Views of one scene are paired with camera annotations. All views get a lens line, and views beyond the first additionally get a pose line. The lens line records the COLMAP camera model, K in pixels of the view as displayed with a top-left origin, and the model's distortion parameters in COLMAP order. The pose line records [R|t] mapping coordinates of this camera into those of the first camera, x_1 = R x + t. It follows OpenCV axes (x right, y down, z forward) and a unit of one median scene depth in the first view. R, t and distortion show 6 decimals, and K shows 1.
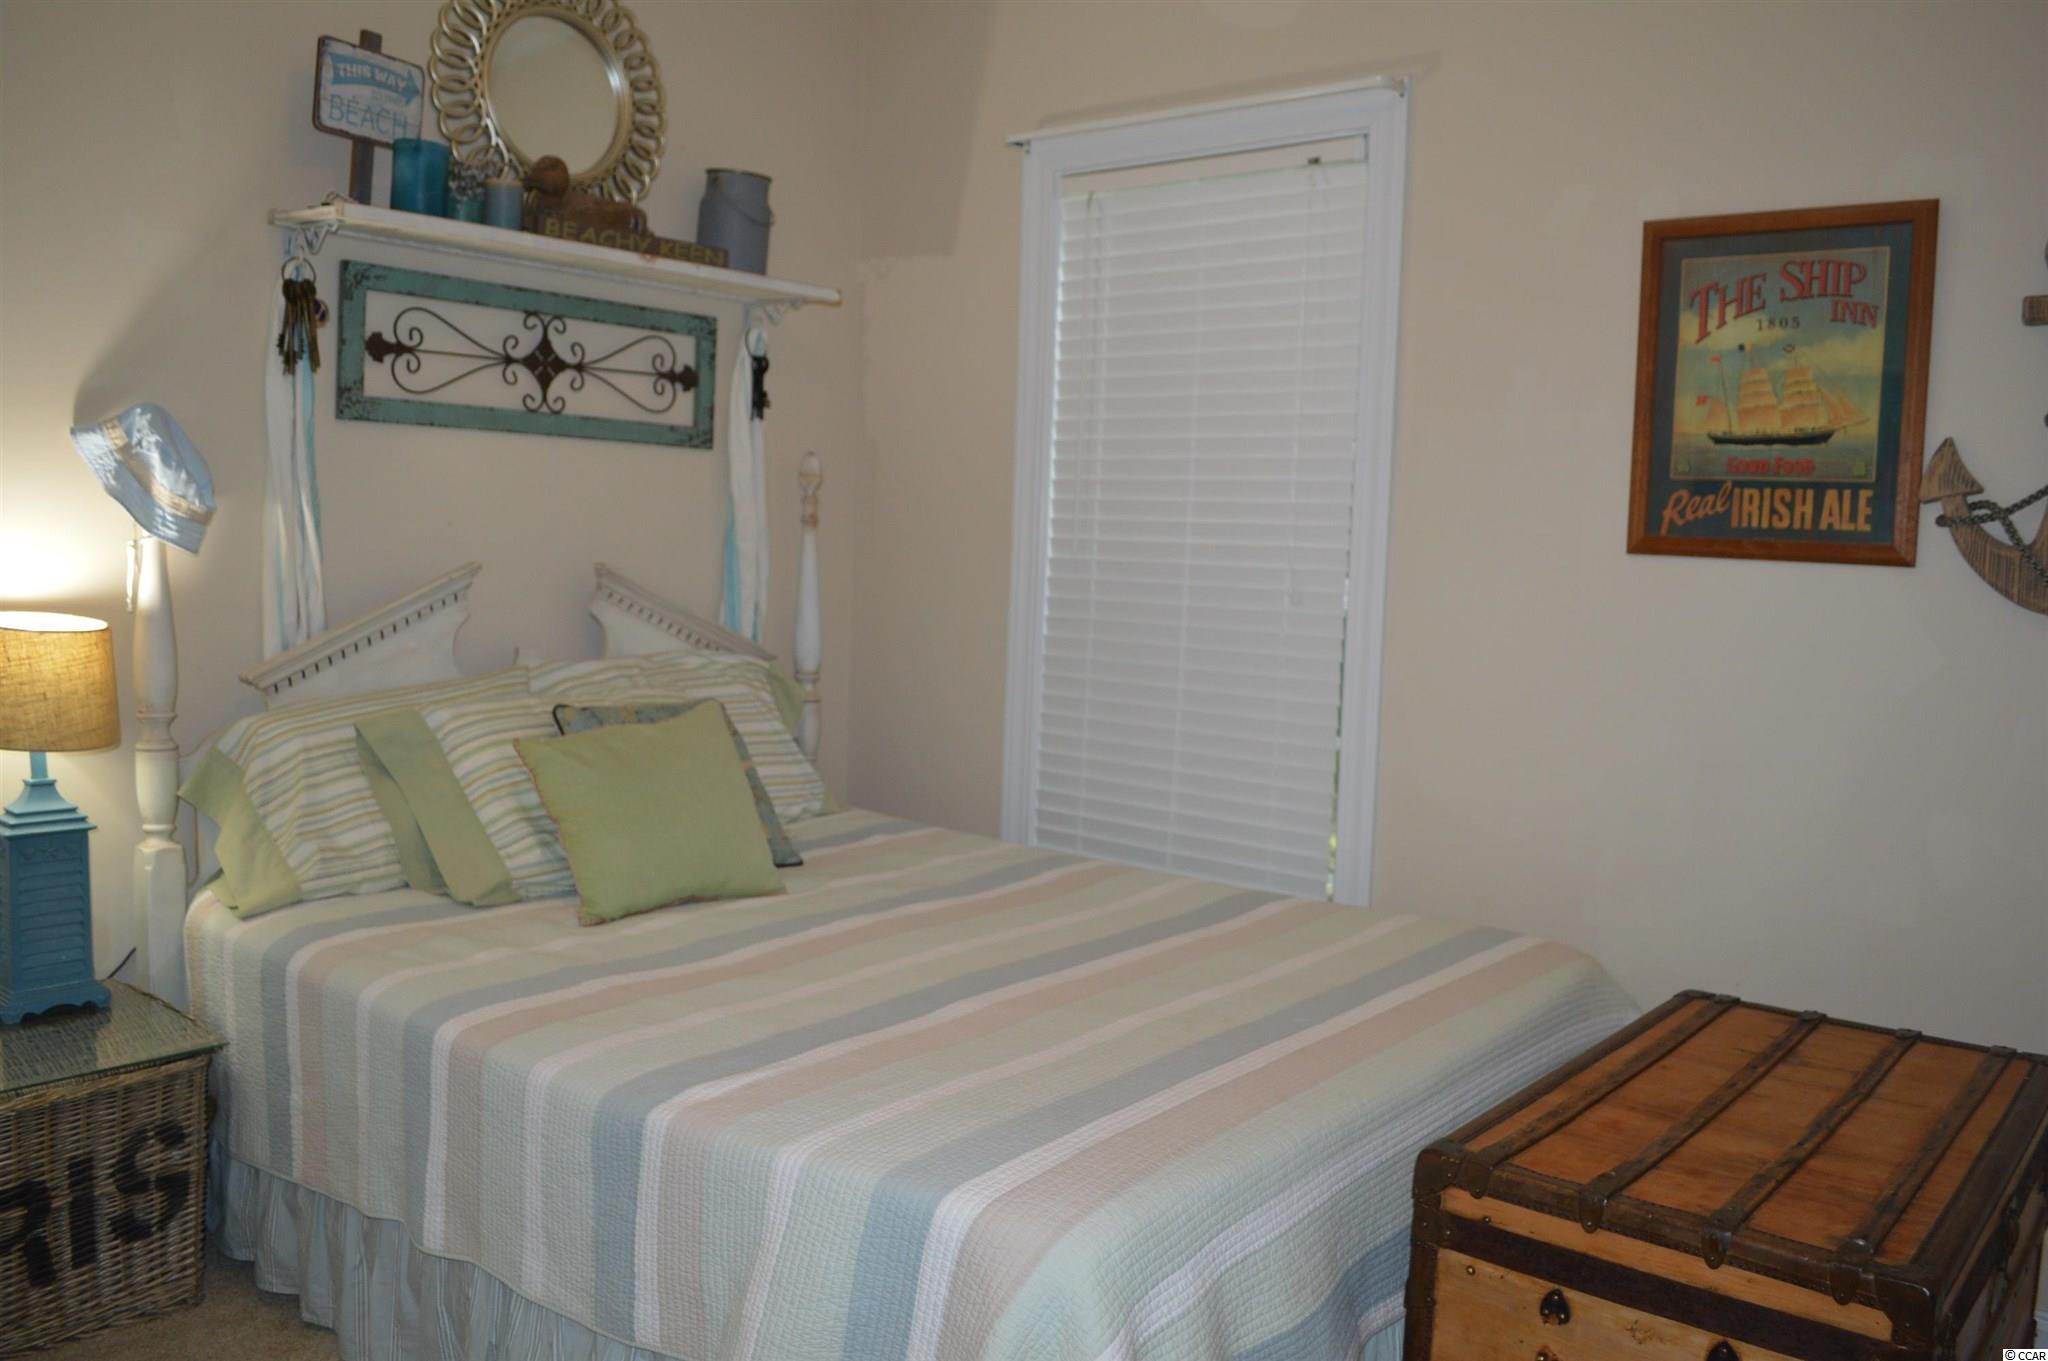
lens RADIAL K [[1627.5, 0, 1021.5], [0, 1627.5, 673.8], [0, 0, 1]] dist [-0.081128, 0.007285]
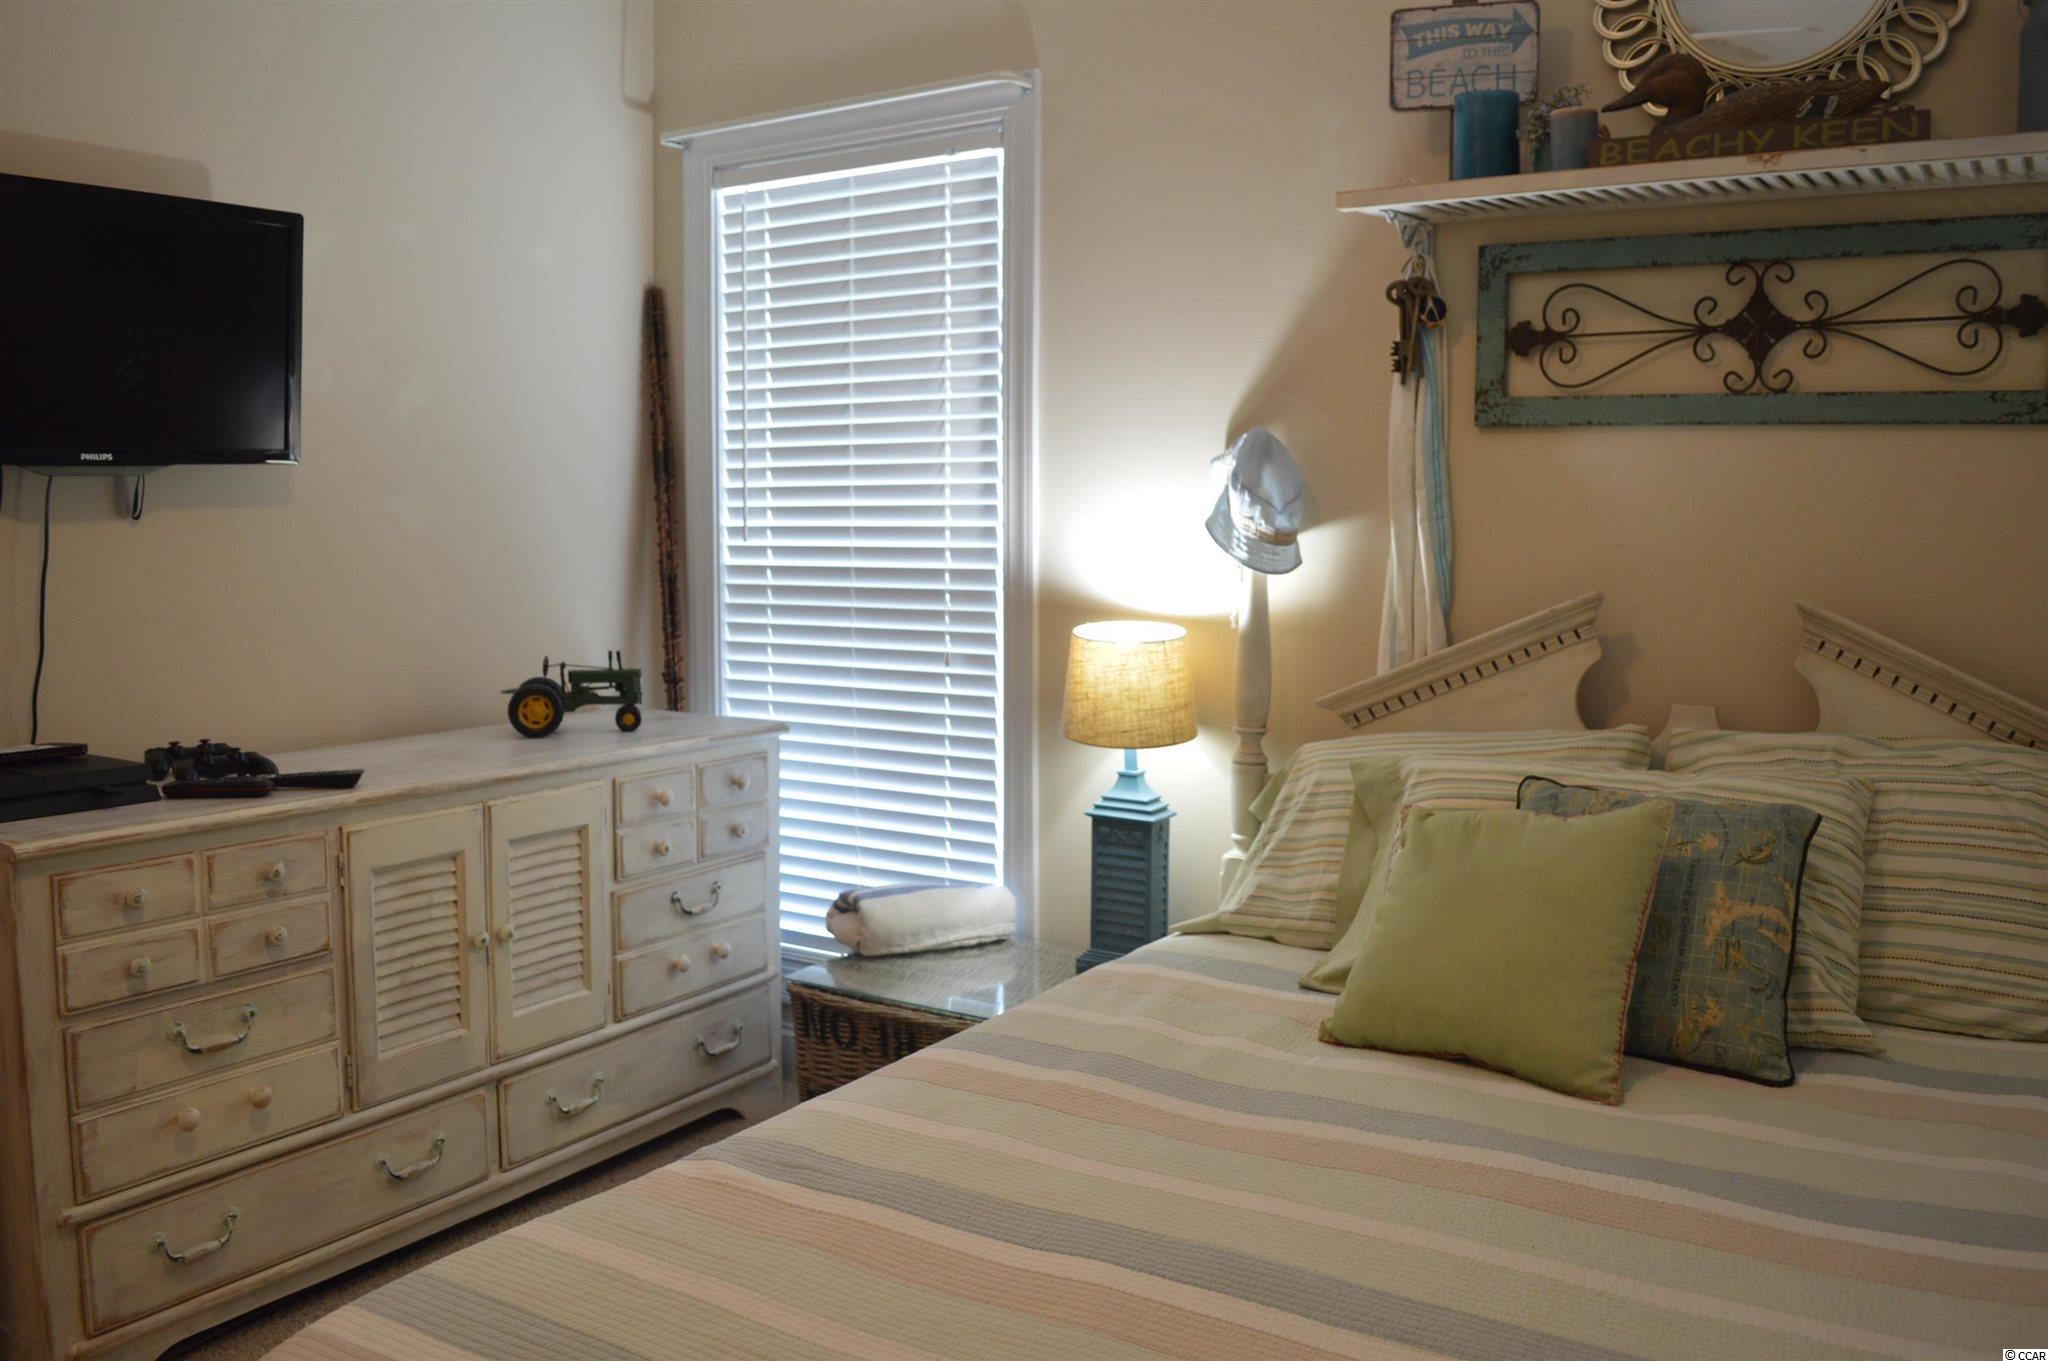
lens RADIAL K [[1617.4, 0, 1025.2], [0, 1617.4, 678.1], [0, 0, 1]] dist [-0.084431, 0.006495]
pose [[0.135976, 0.068294, -0.988355, 0.423913], [-0.085495, 0.994708, 0.056971, -0.049139], [0.987016, 0.076752, 0.141095, 0.631528]]
